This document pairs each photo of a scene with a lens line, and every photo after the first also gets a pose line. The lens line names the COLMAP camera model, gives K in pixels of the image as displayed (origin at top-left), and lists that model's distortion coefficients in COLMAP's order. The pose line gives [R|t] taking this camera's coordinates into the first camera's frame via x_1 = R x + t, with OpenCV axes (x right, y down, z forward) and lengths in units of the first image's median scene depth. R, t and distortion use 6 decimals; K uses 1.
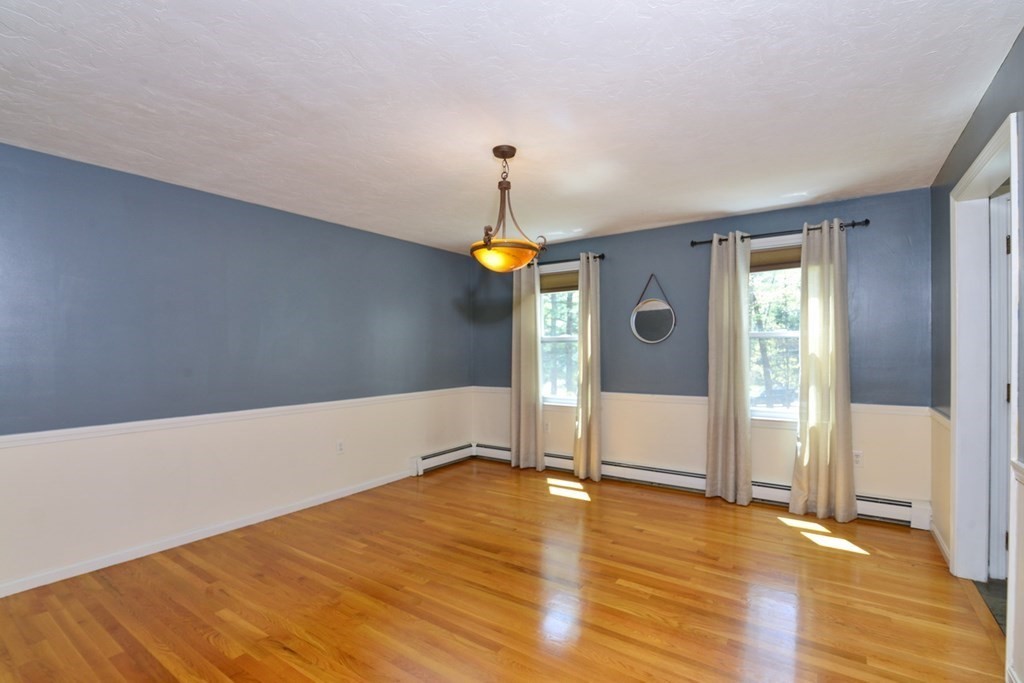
lens RADIAL K [[470.8, 0, 514.2], [0, 470.8, 346.9], [0, 0, 1]] dist [-0.017346, 0.001089]
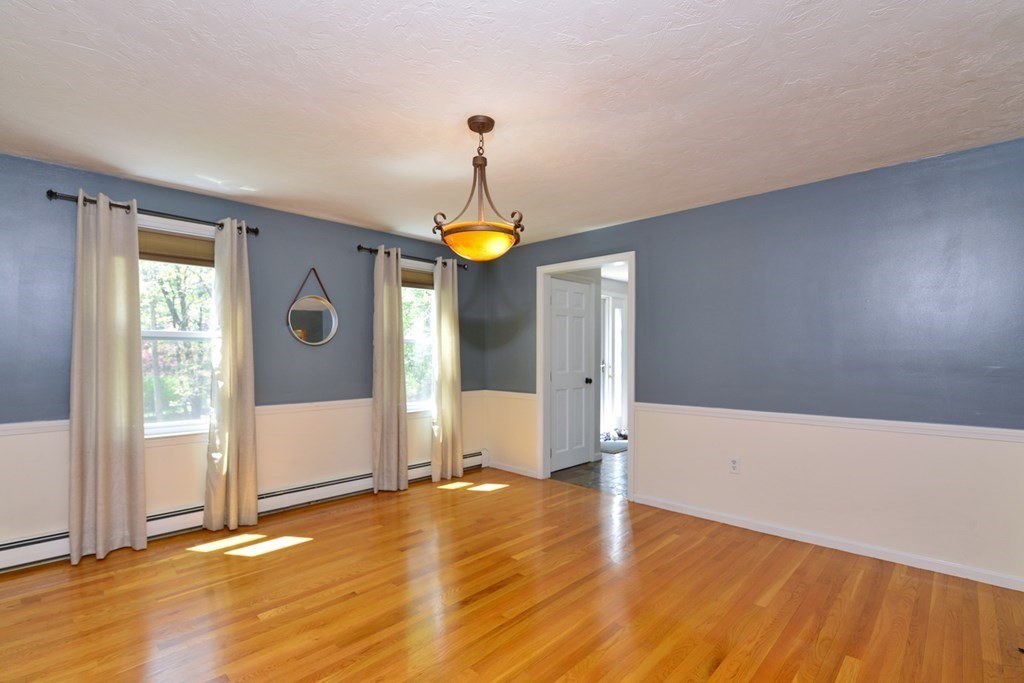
lens RADIAL K [[470.8, 0, 540.9], [0, 470.8, 357.6], [0, 0, 1]] dist [-0.017346, 0.001089]
pose [[0.139229, 0.008149, 0.990227, -0.540178], [0.002710, 0.999959, -0.008610, 0.024889], [-0.990256, 0.003882, 0.139202, 0.456592]]
